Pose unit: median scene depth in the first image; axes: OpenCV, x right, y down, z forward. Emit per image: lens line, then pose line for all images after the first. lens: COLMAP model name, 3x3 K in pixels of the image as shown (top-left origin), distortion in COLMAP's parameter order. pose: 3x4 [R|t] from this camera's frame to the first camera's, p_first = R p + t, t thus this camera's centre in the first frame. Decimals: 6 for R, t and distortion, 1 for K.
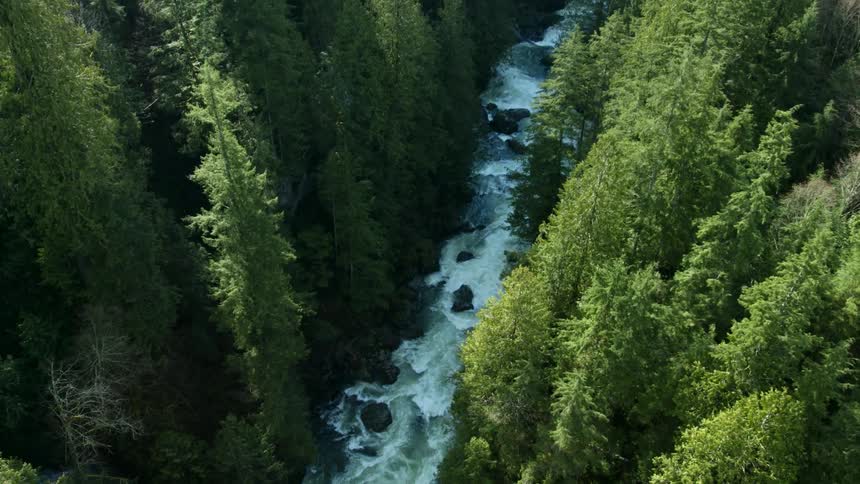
lens RADIAL K [[760.8, 0, 430.0], [0, 760.8, 242.0], [0, 0, 1]] dist [-0.089812, 0.066570]
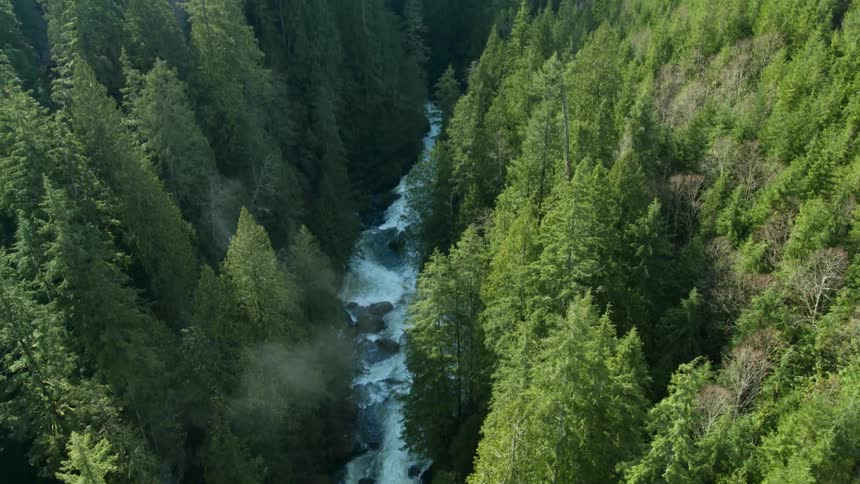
lens RADIAL K [[760.8, 0, 430.0], [0, 760.8, 242.0], [0, 0, 1]] dist [-0.089812, 0.066570]
pose [[0.959340, -0.188027, 0.210505, -0.023340], [0.222364, 0.962825, -0.153369, -0.140092], [-0.173842, 0.193942, 0.965487, 0.023177]]
